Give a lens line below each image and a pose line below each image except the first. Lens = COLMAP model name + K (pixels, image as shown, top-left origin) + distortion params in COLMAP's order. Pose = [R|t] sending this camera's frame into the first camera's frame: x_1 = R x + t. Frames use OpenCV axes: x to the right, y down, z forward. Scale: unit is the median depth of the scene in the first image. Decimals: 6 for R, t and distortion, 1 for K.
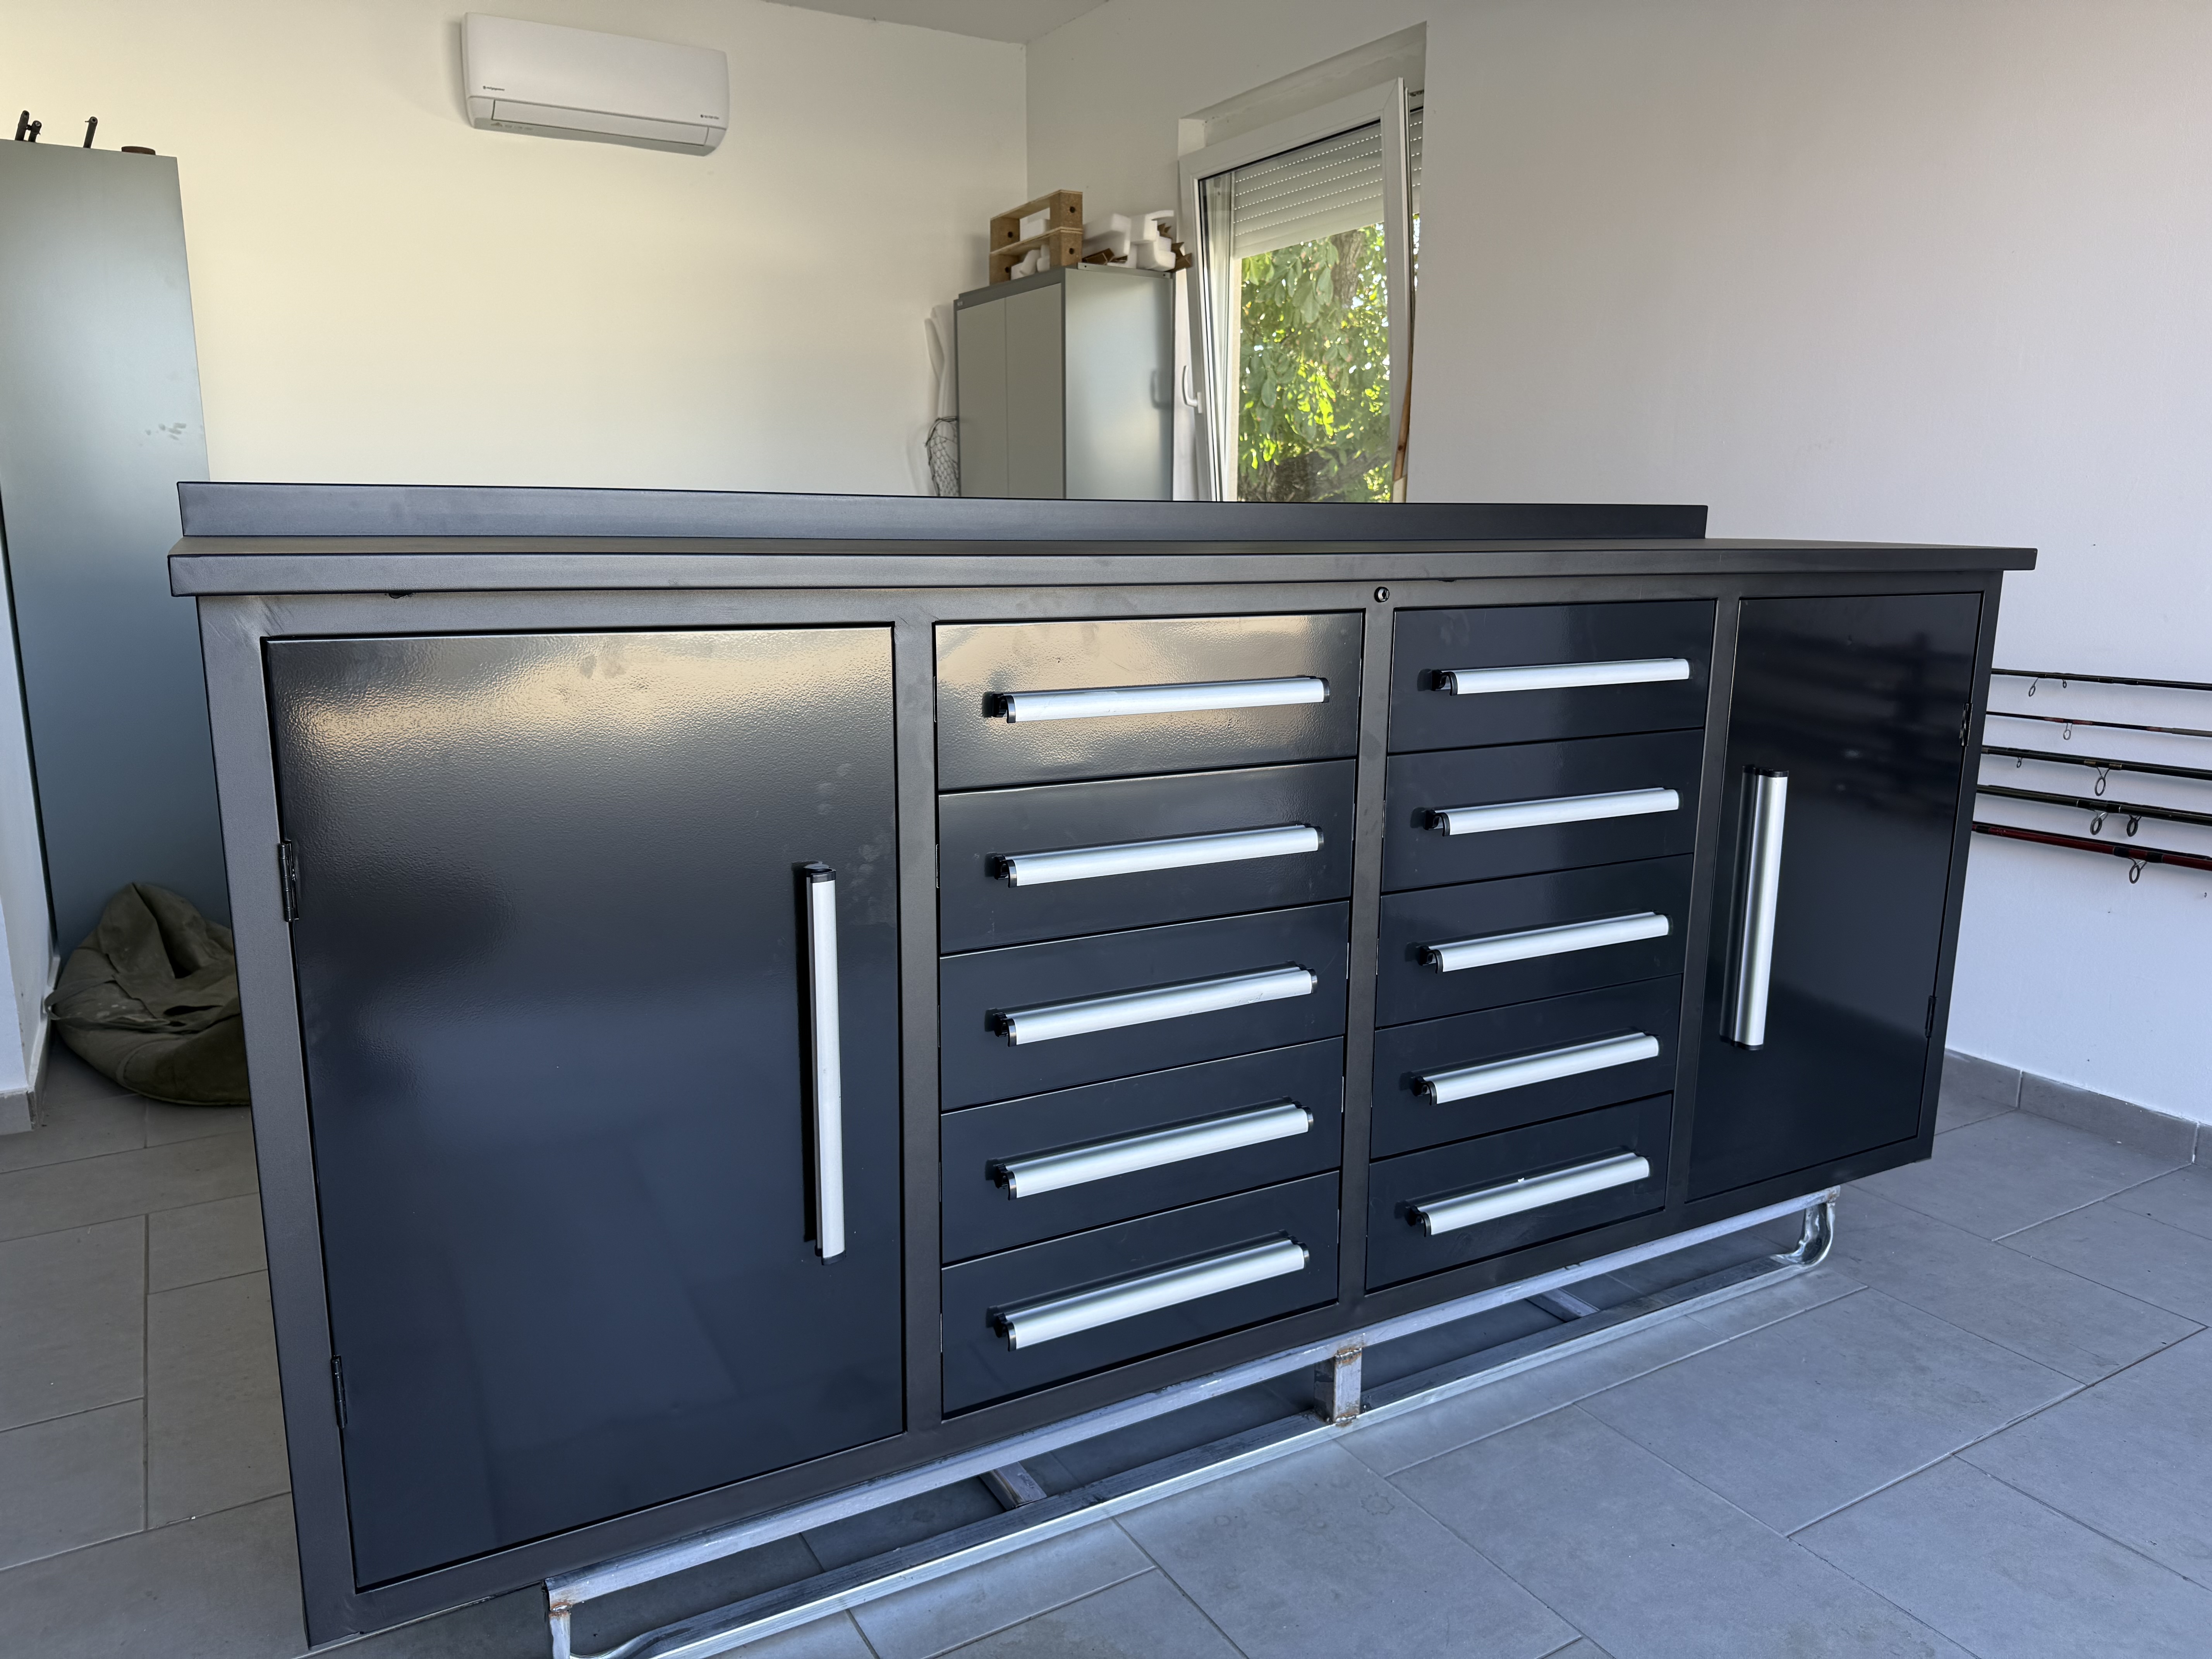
lens RADIAL K [[1548.8, 0, 1103.1], [0, 1548.8, 837.3], [0, 0, 1]] dist [0.002635, -0.005086]
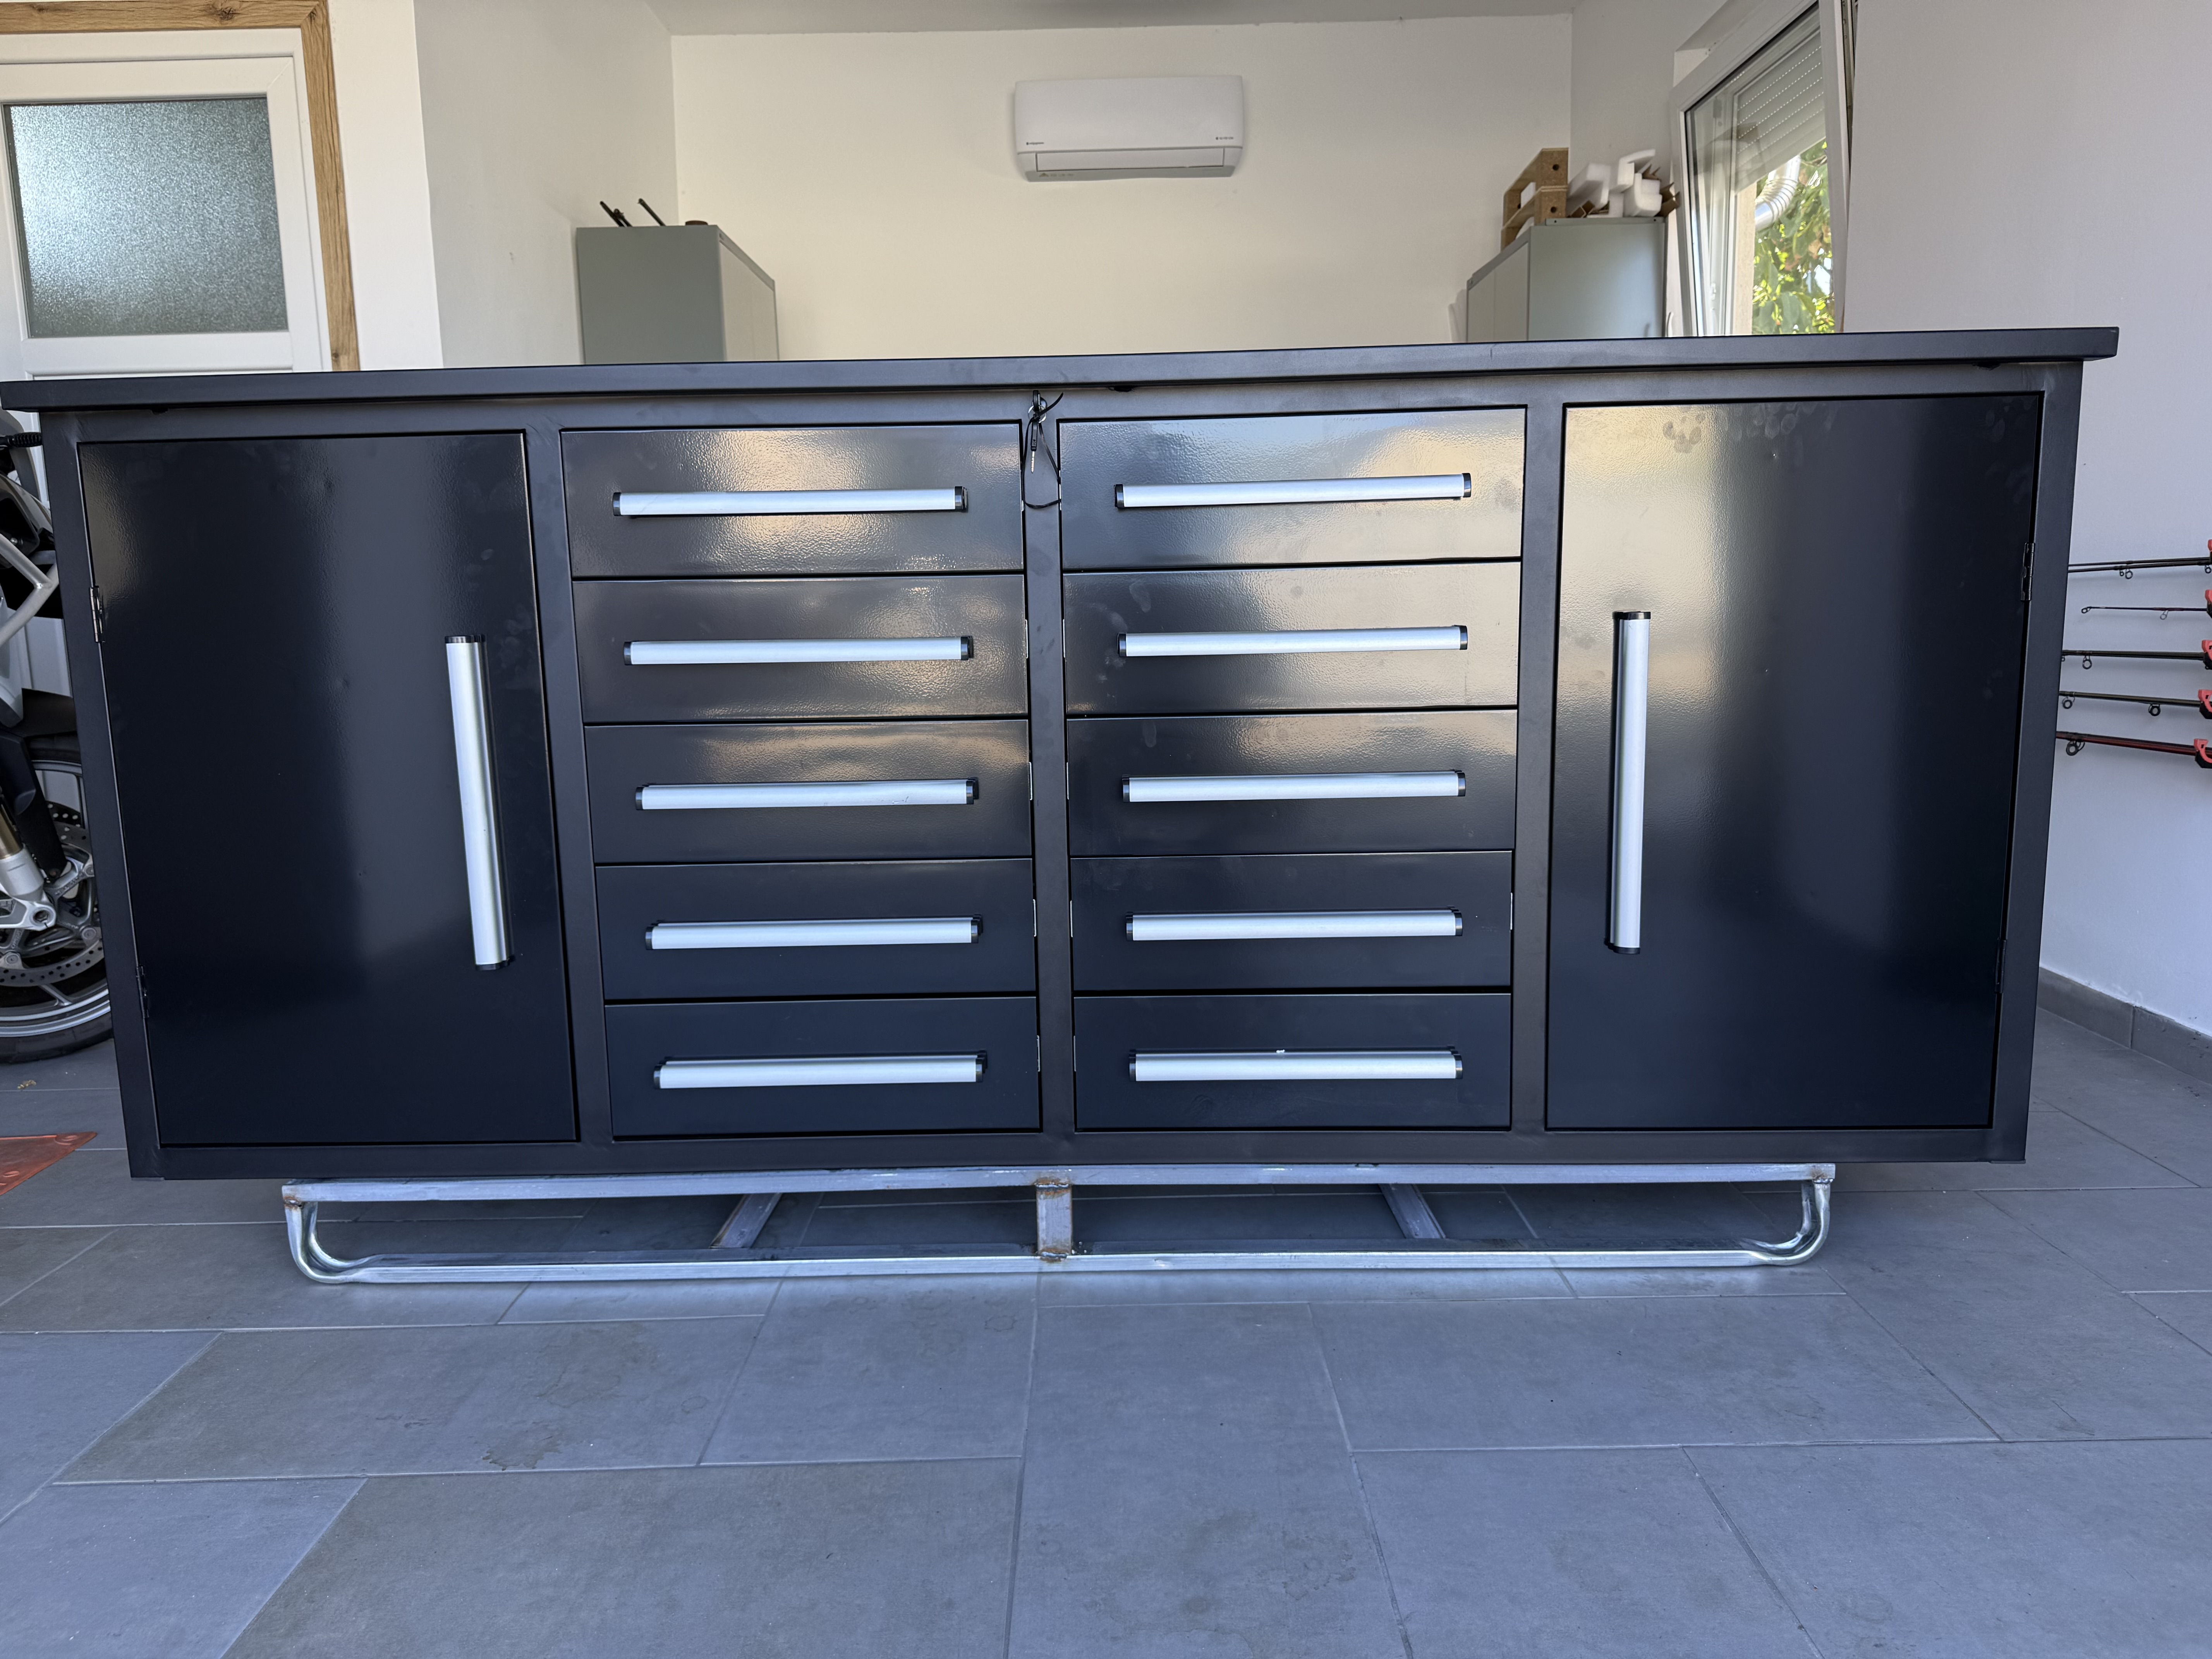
lens RADIAL K [[1544.8, 0, 1106.0], [0, 1544.8, 829.5], [0, 0, 1]] dist [0.002174, 0.002469]
pose [[0.860254, 0.053384, -0.507063, 0.351098], [-0.074851, 0.996951, -0.022027, 0.064659], [0.504342, 0.056904, 0.861627, 0.081800]]
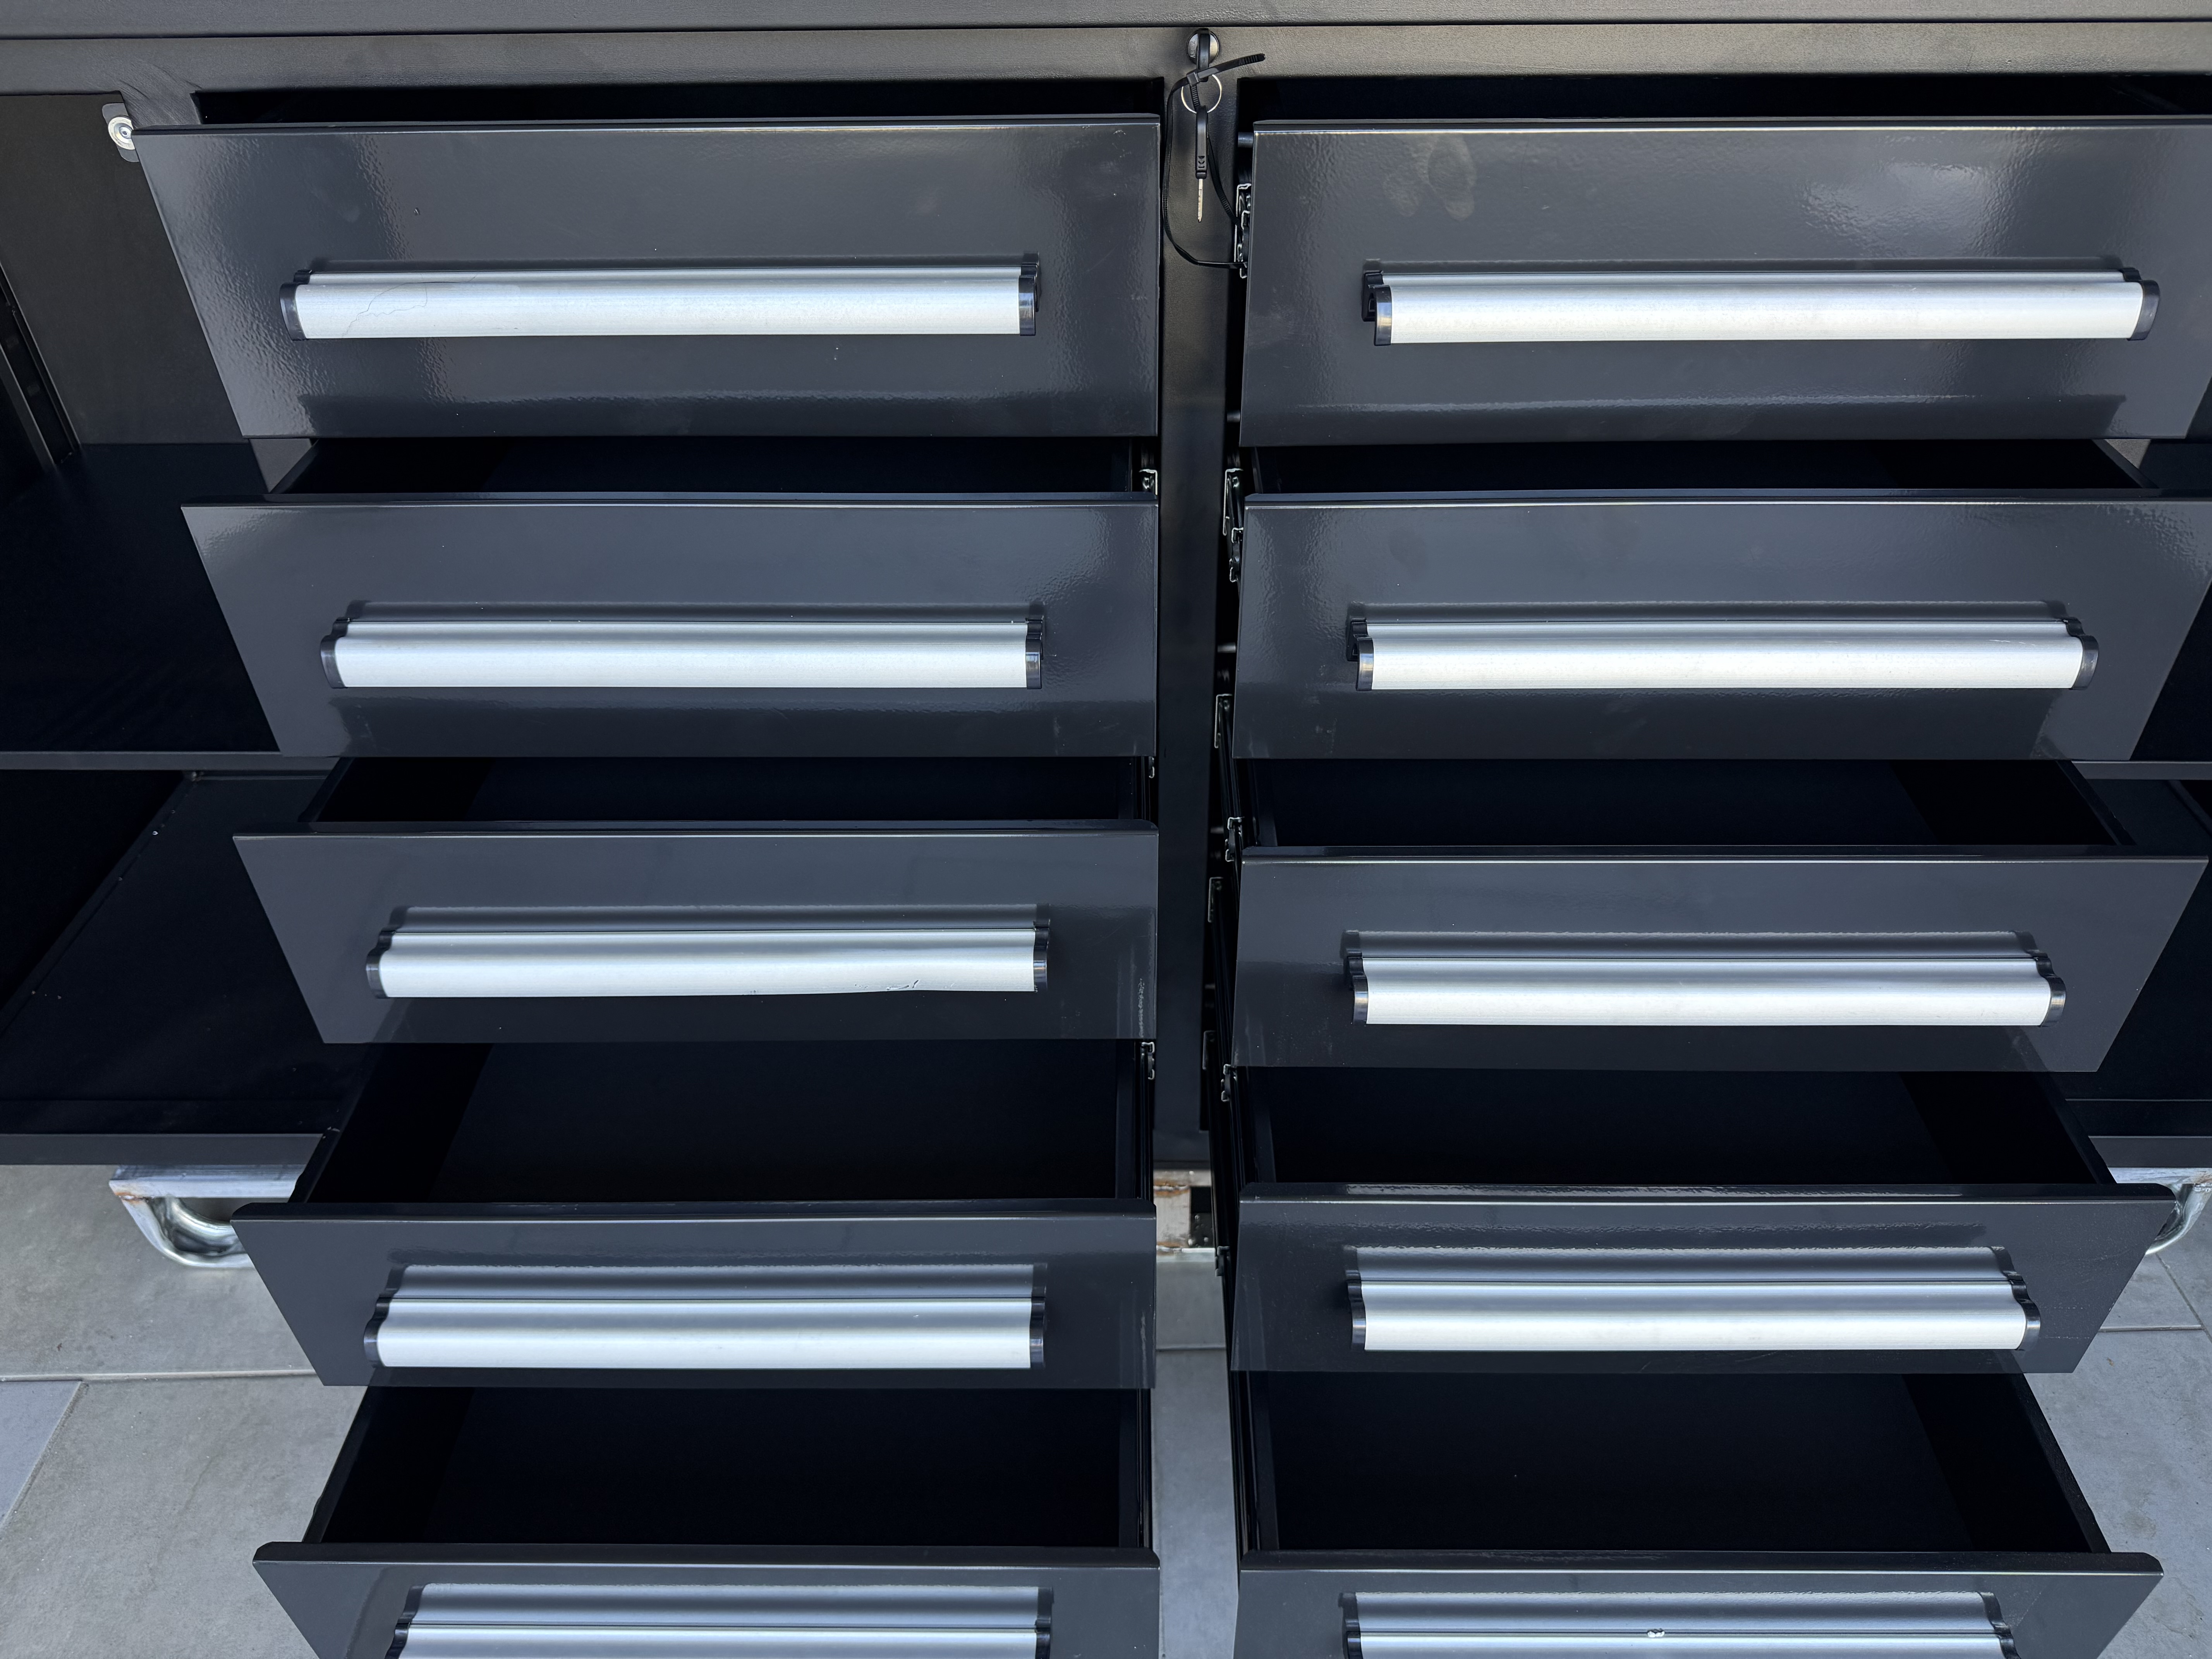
lens RADIAL K [[1548.8, 0, 1103.1], [0, 1548.8, 837.3], [0, 0, 1]] dist [0.002635, -0.005086]
pose [[0.869325, 0.299057, -0.393495, 0.192002], [-0.079438, 0.870356, 0.485974, -0.082834], [0.487815, -0.391211, 0.780379, 0.252560]]
